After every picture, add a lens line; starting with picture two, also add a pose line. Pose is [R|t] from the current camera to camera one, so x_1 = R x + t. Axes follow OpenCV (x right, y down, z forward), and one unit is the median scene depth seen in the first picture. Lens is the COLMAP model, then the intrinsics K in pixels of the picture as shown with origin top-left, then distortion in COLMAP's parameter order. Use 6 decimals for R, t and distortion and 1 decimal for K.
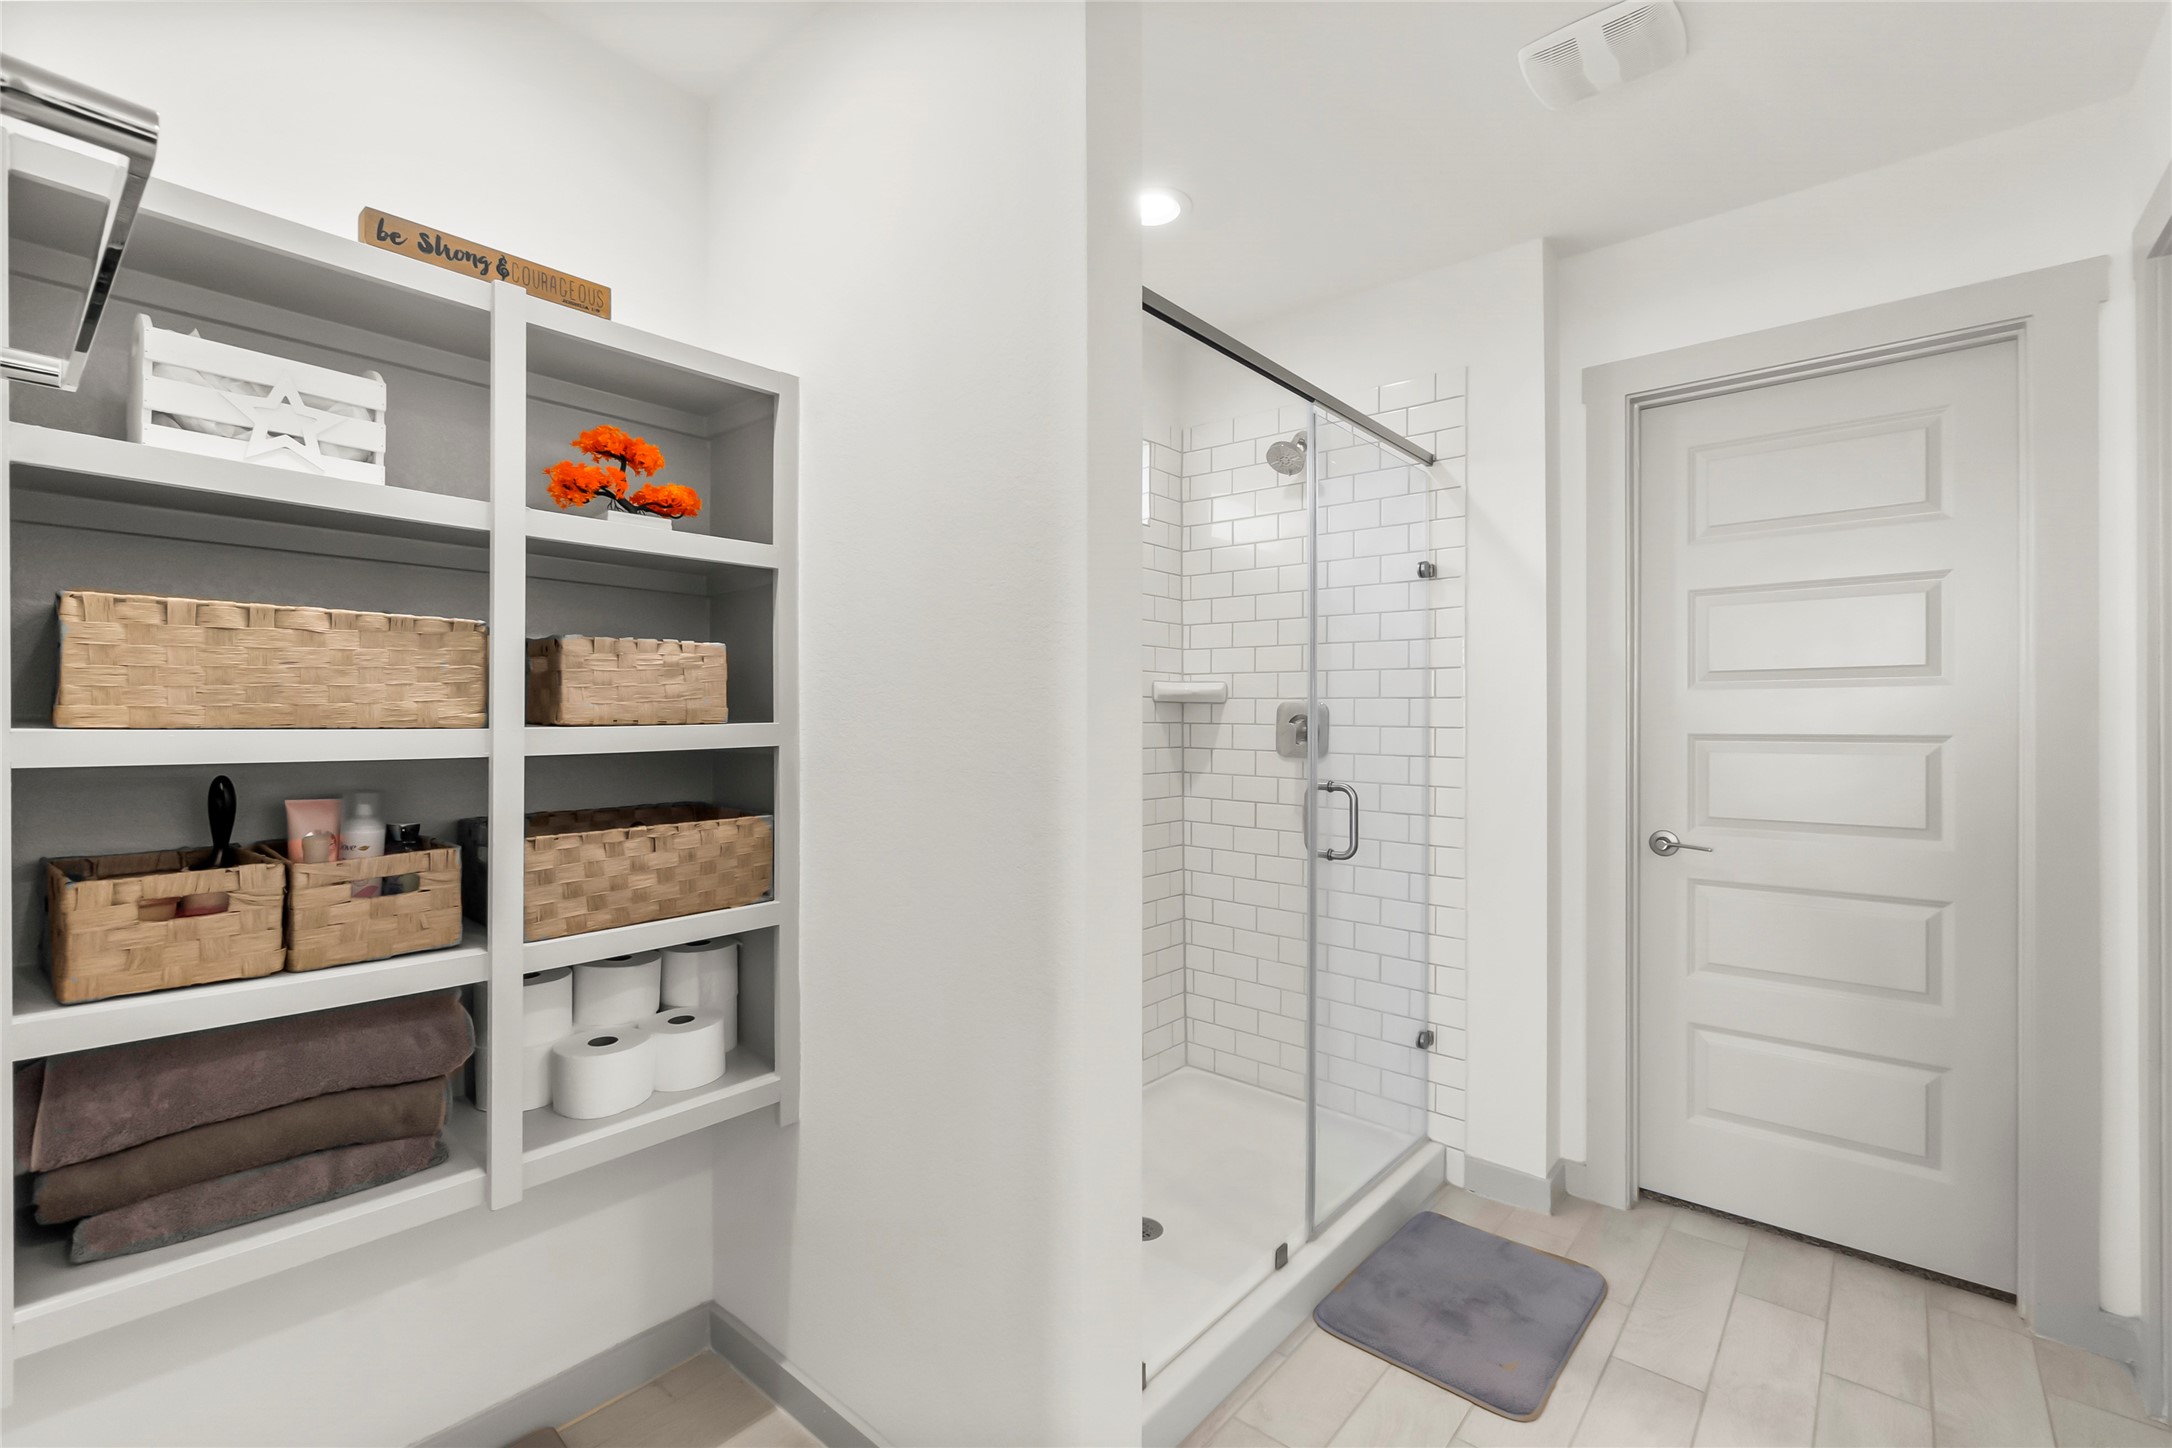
lens RADIAL K [[943.1, 0, 1081.6], [0, 943.1, 717.3], [0, 0, 1]] dist [-0.004318, 0.001029]
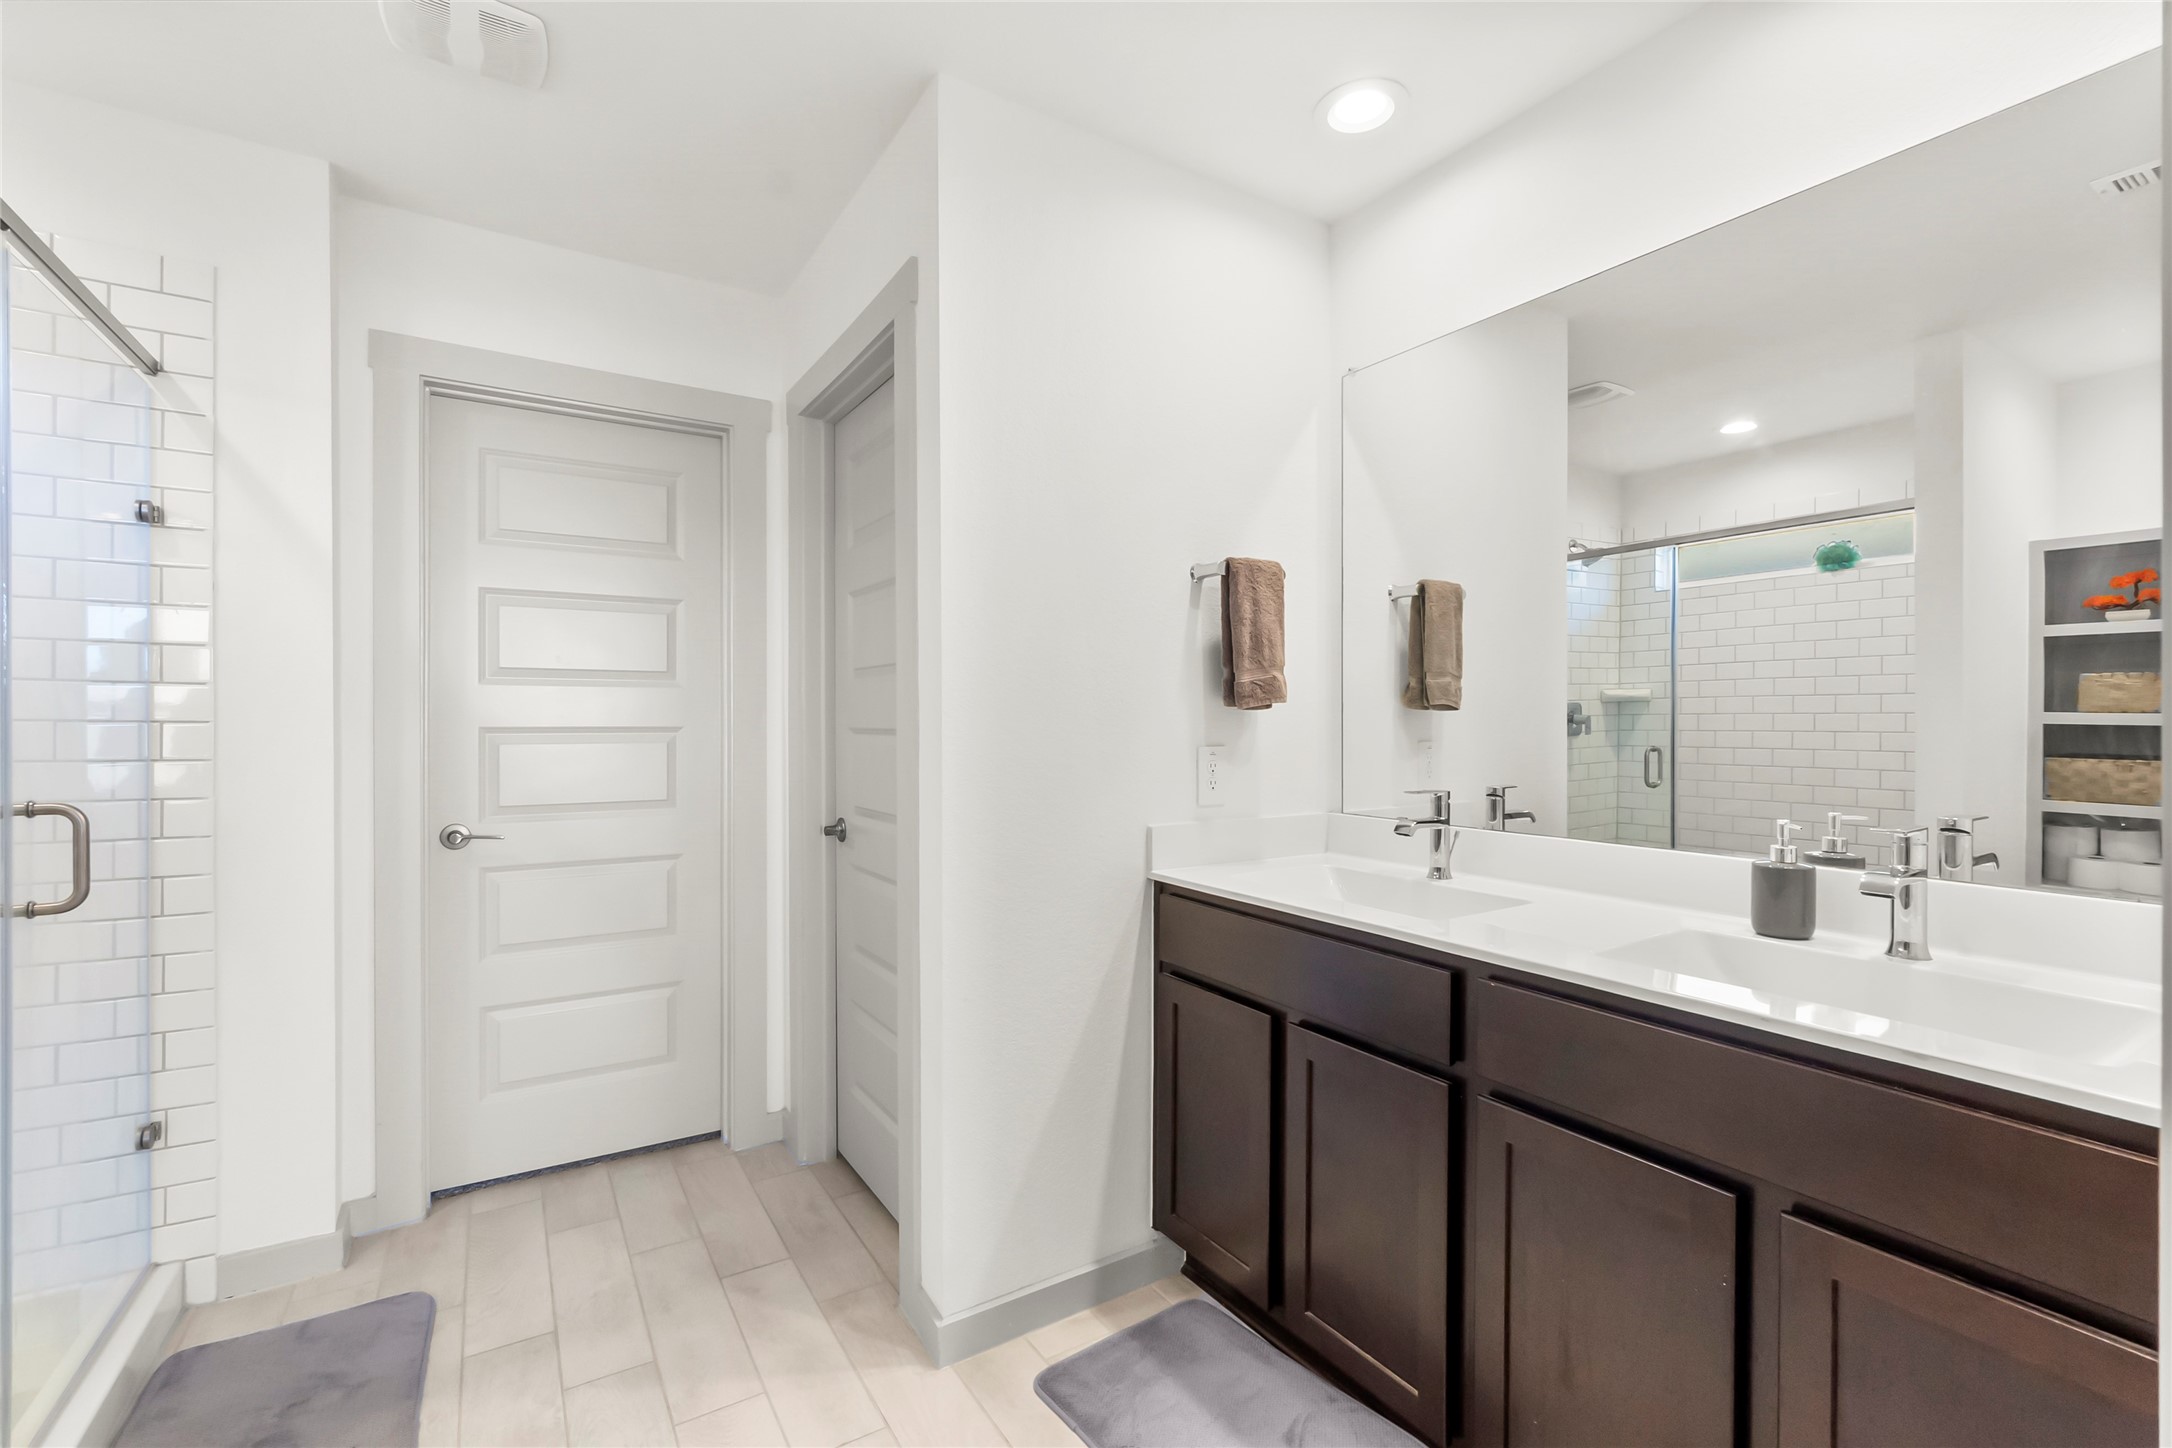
lens RADIAL K [[943.1, 0, 1074.3], [0, 943.1, 718.5], [0, 0, 1]] dist [-0.004318, 0.001029]
pose [[0.295616, 0.000672, 0.955307, -0.147355], [-0.006851, 0.999976, 0.001416, 0.002093], [-0.955282, -0.006963, 0.295614, 0.079265]]
